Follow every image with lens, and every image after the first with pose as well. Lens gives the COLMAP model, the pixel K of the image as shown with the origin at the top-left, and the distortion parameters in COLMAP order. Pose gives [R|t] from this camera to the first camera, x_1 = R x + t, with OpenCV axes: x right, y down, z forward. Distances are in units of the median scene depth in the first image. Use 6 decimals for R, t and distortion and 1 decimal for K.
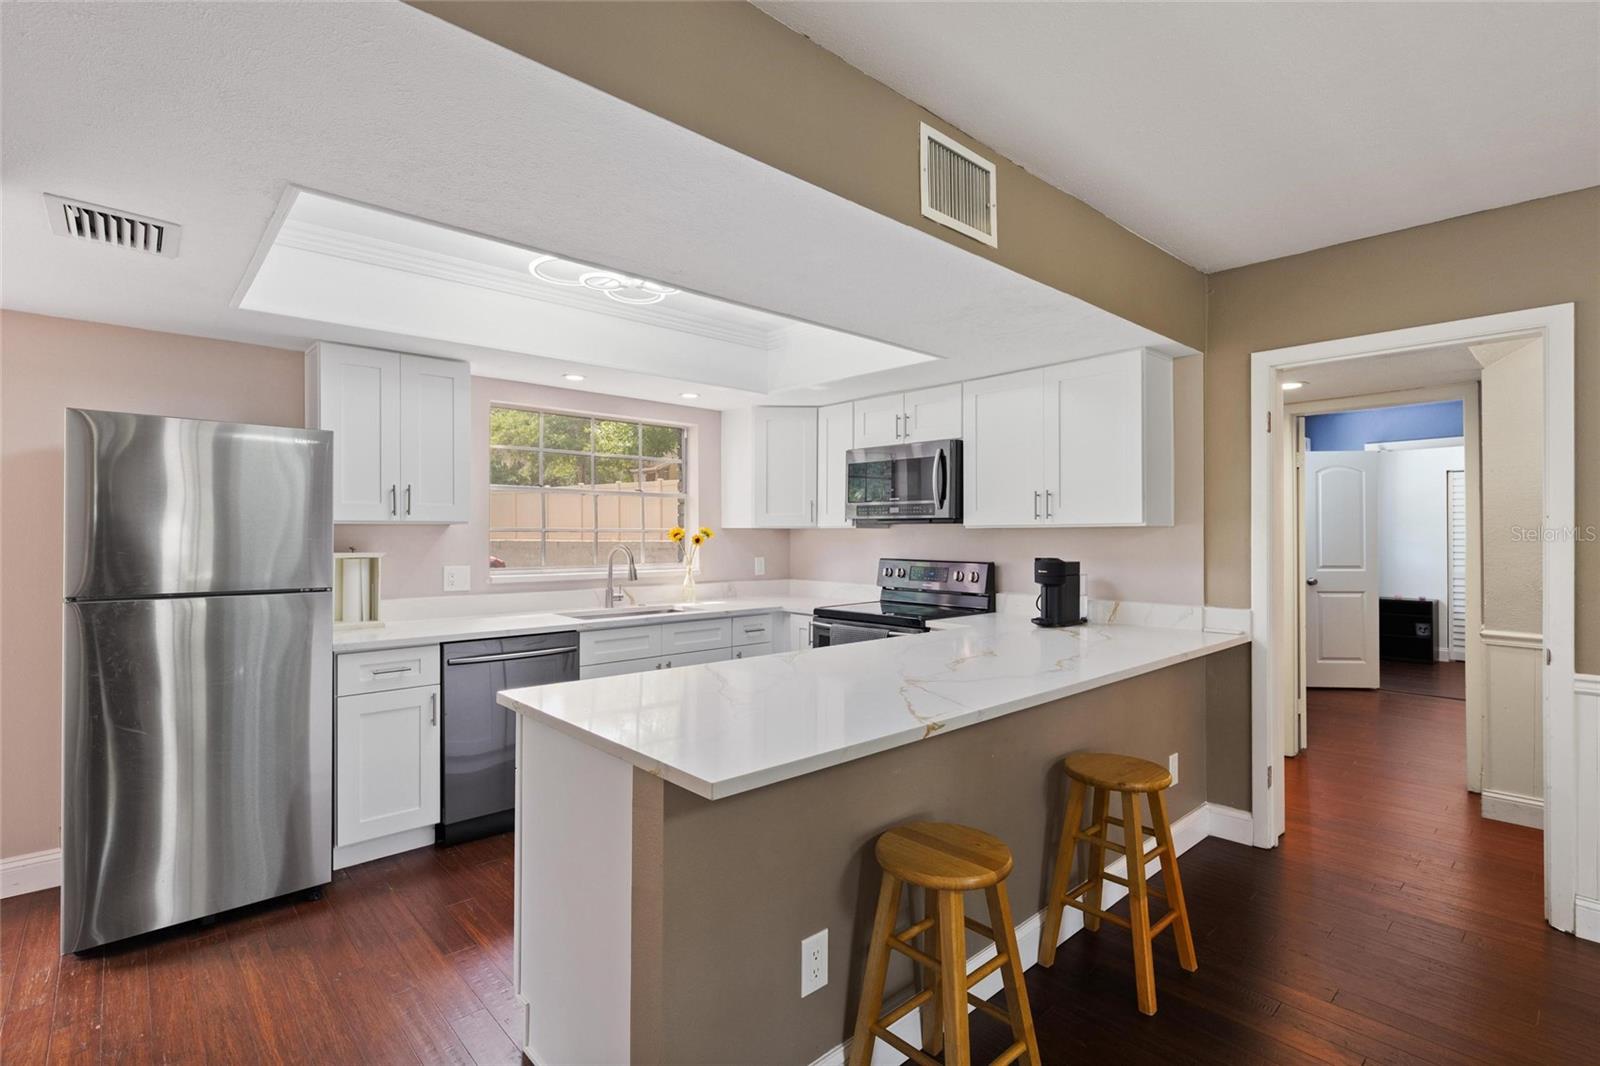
lens RADIAL K [[745.2, 0, 789.0], [0, 745.2, 531.7], [0, 0, 1]] dist [0.004273, 0.000149]
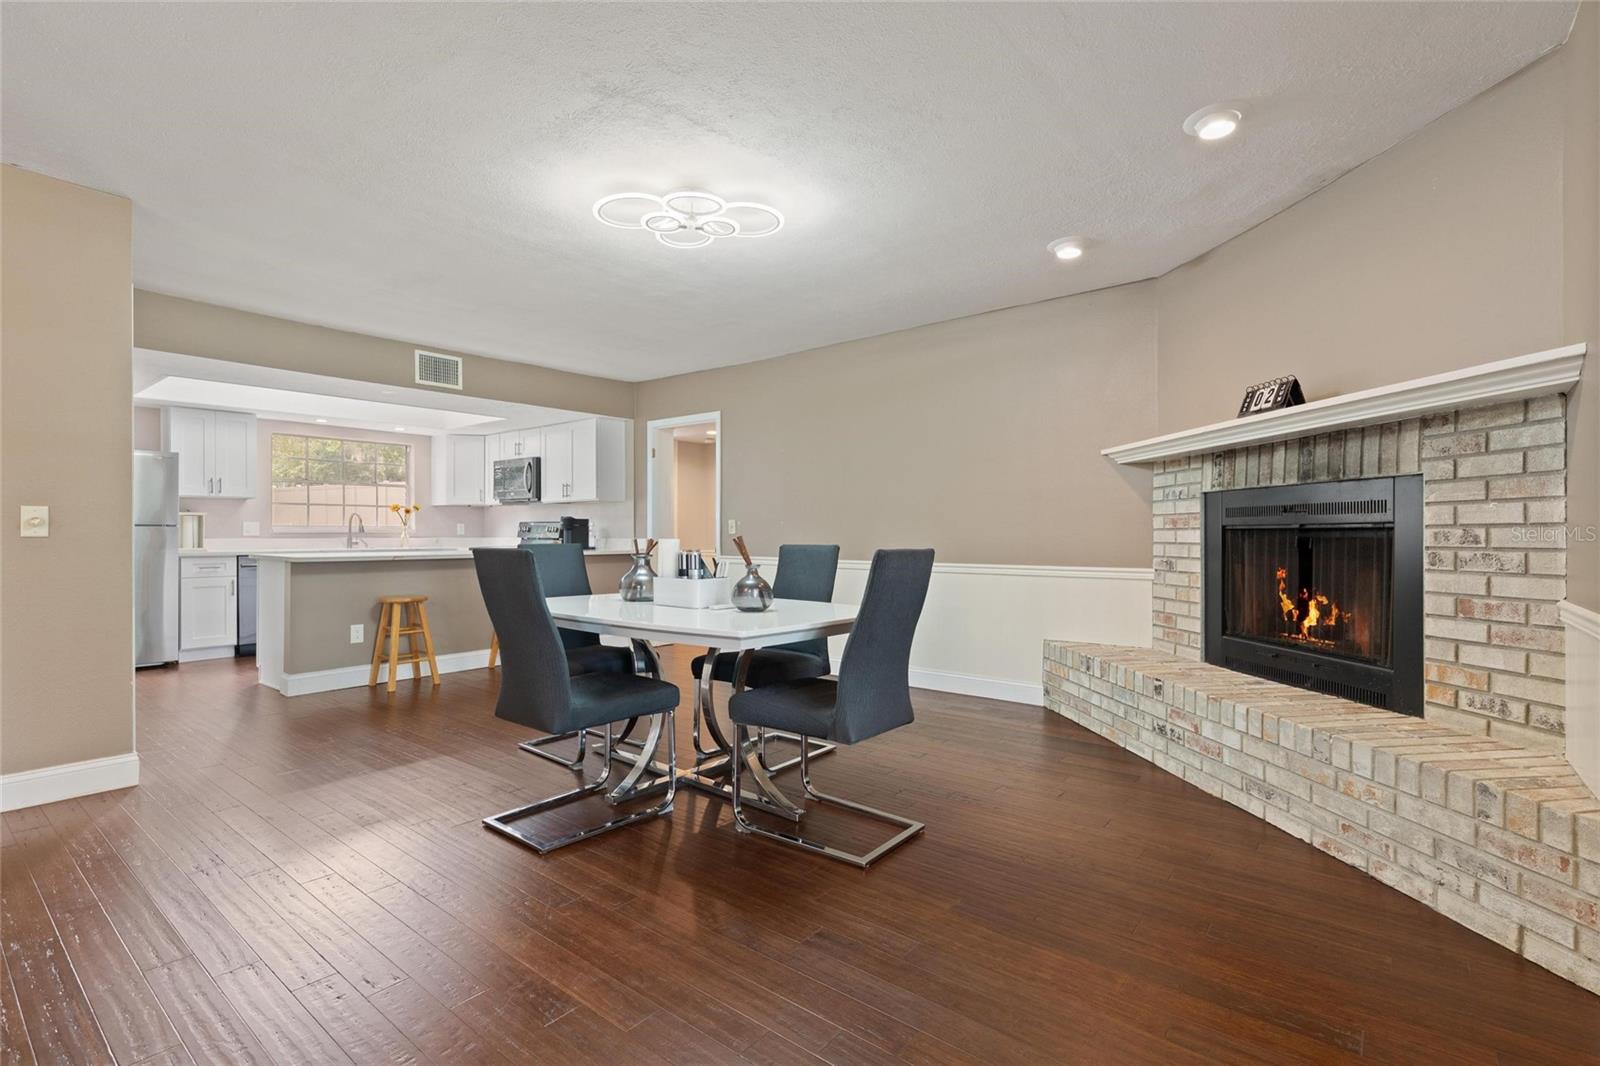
lens RADIAL K [[745.2, 0, 789.5], [0, 745.2, 530.7], [0, 0, 1]] dist [0.004273, 0.000149]
pose [[0.988546, -0.002412, 0.150899, 0.640563], [0.002175, 0.999996, 0.001729, 0.071496], [-0.150902, -0.001381, 0.988548, -1.111684]]
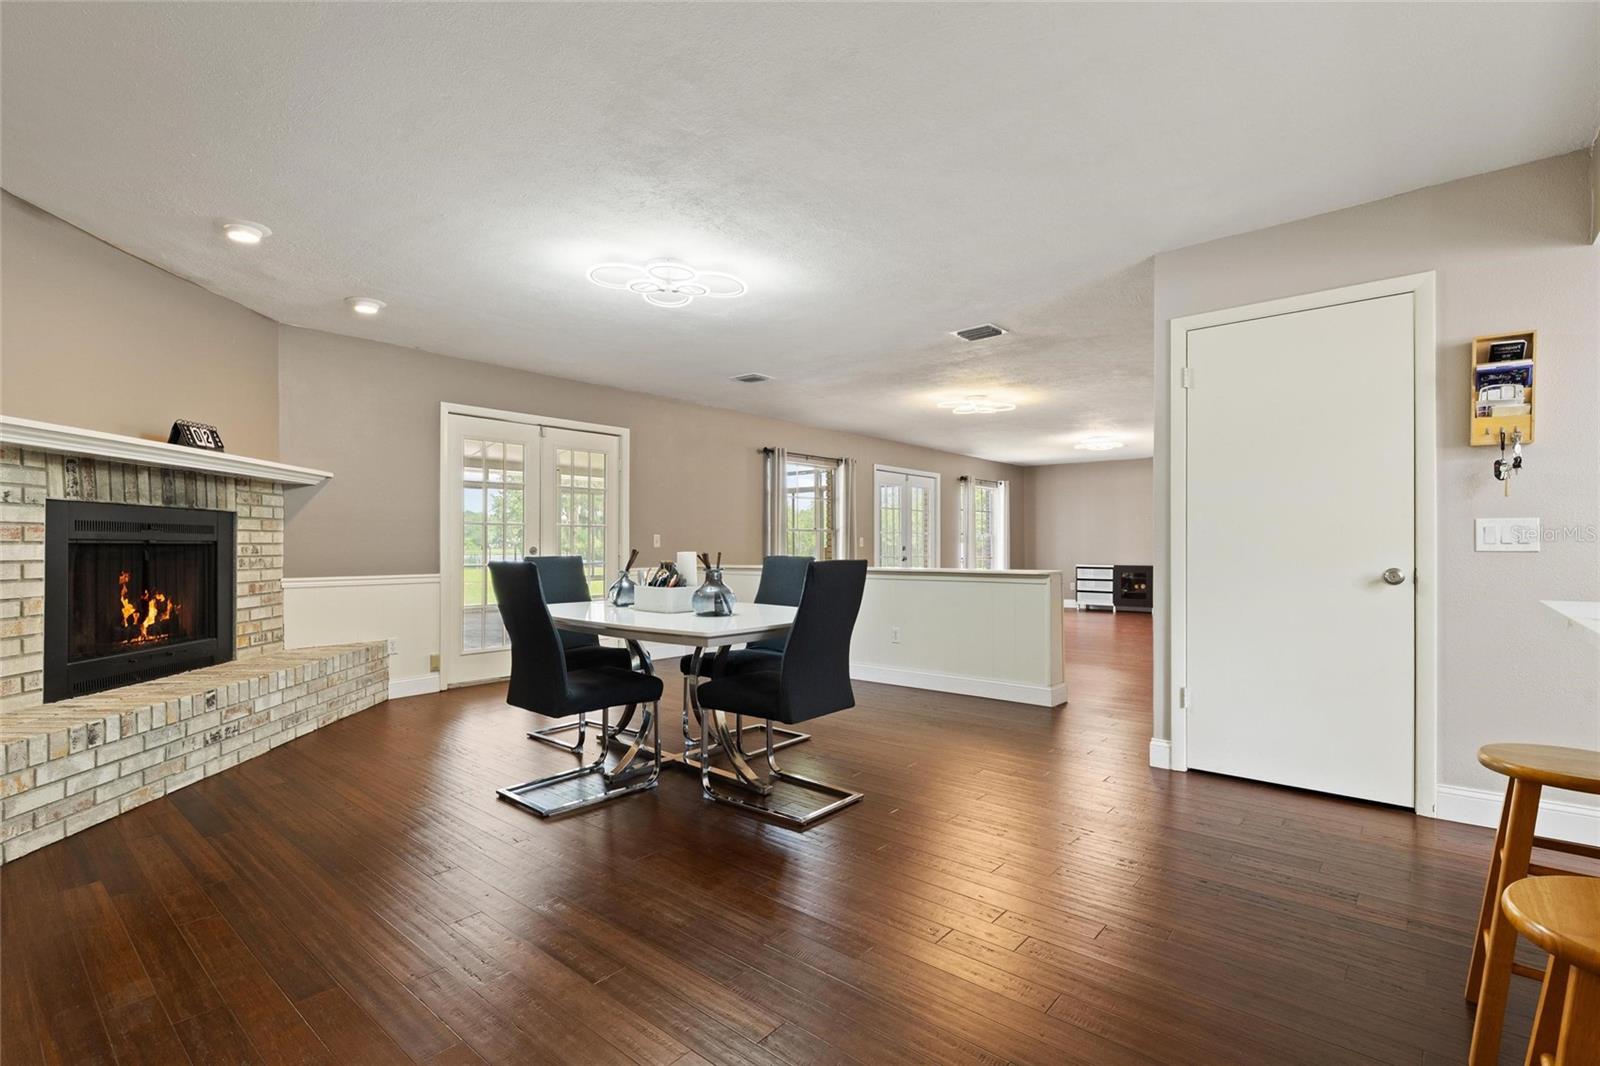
lens RADIAL K [[745.2, 0, 802.5], [0, 745.2, 548.5], [0, 0, 1]] dist [0.004273, 0.000149]
pose [[-0.991110, -0.000498, -0.133046, 0.613701], [-0.000015, 0.999993, -0.003631, 0.082015], [0.133047, -0.003597, -0.991103, 0.858615]]
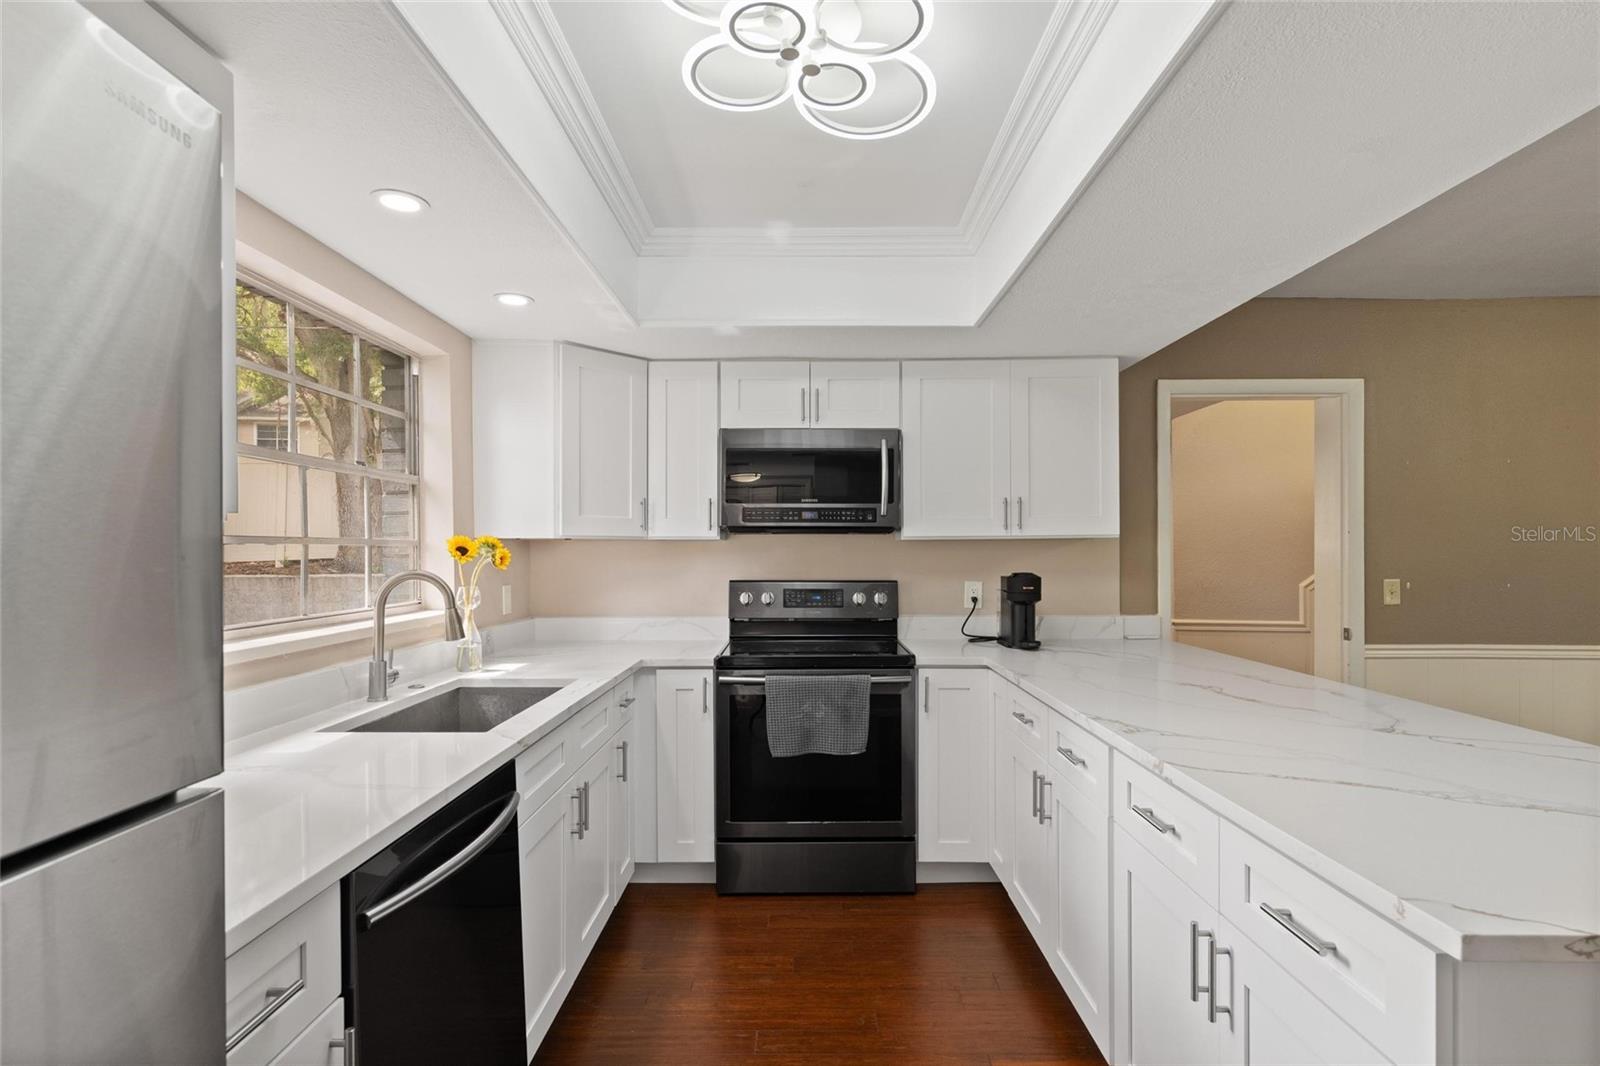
lens RADIAL K [[780.4, 0, 799.9], [0, 780.4, 548.1], [0, 0, 1]] dist [0.005569, 0.000098]
pose [[0.678421, -0.001491, 0.734672, -0.521220], [0.001607, 0.999999, 0.000545, 0.004718], [-0.734672, 0.000811, 0.678422, 0.553528]]
